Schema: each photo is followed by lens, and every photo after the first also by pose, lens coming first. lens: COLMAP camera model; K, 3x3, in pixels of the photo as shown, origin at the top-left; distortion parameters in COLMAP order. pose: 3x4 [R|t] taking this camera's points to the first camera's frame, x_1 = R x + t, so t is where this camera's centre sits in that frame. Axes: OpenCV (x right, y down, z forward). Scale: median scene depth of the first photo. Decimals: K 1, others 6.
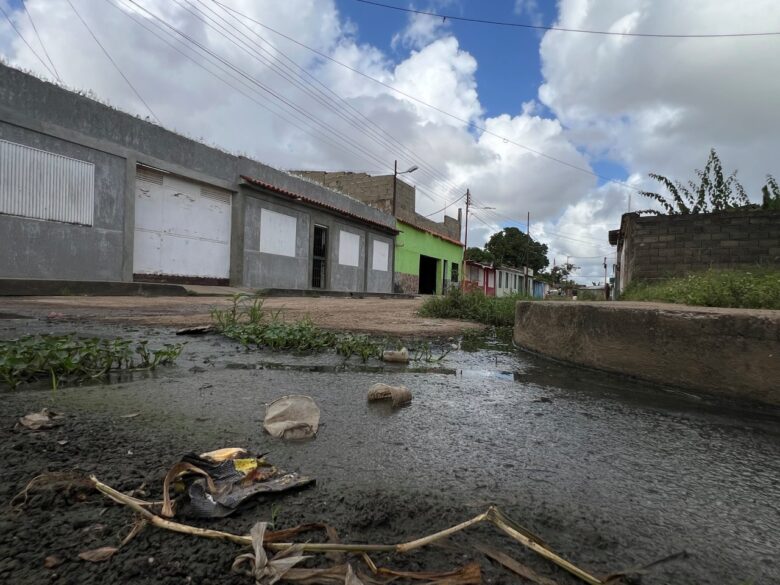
lens RADIAL K [[453.4, 0, 393.4], [0, 453.4, 300.5], [0, 0, 1]] dist [0.007418, -0.002864]
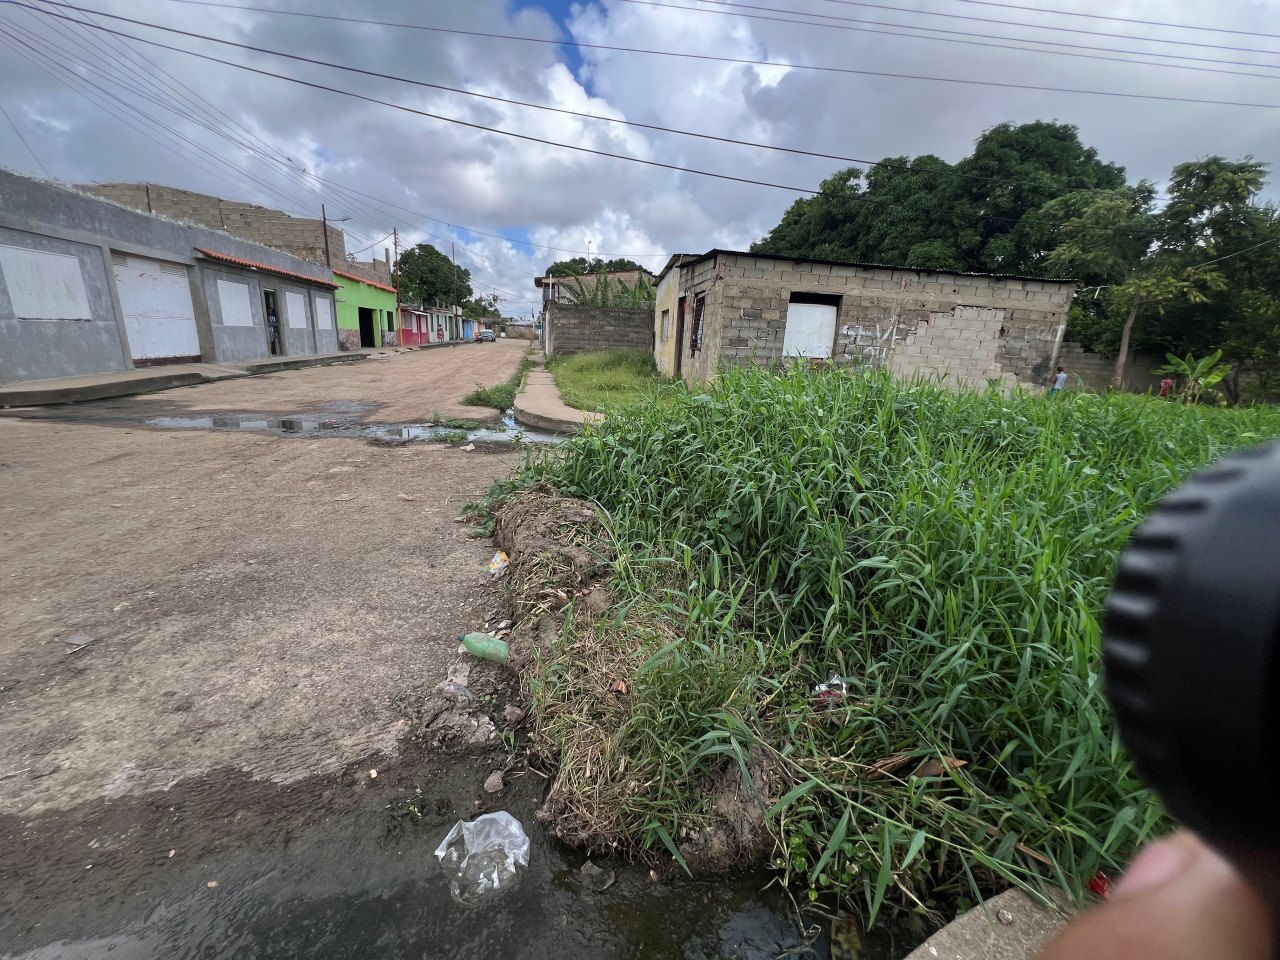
lens RADIAL K [[507.6, 0, 640.0], [0, 507.6, 478.3], [0, 0, 1]] dist [-0.002109, 0.000550]
pose [[0.802451, -0.145401, 0.578732, -0.197651], [-0.022910, 0.961637, 0.273369, -0.085453], [-0.596278, -0.232624, 0.768335, -0.399816]]
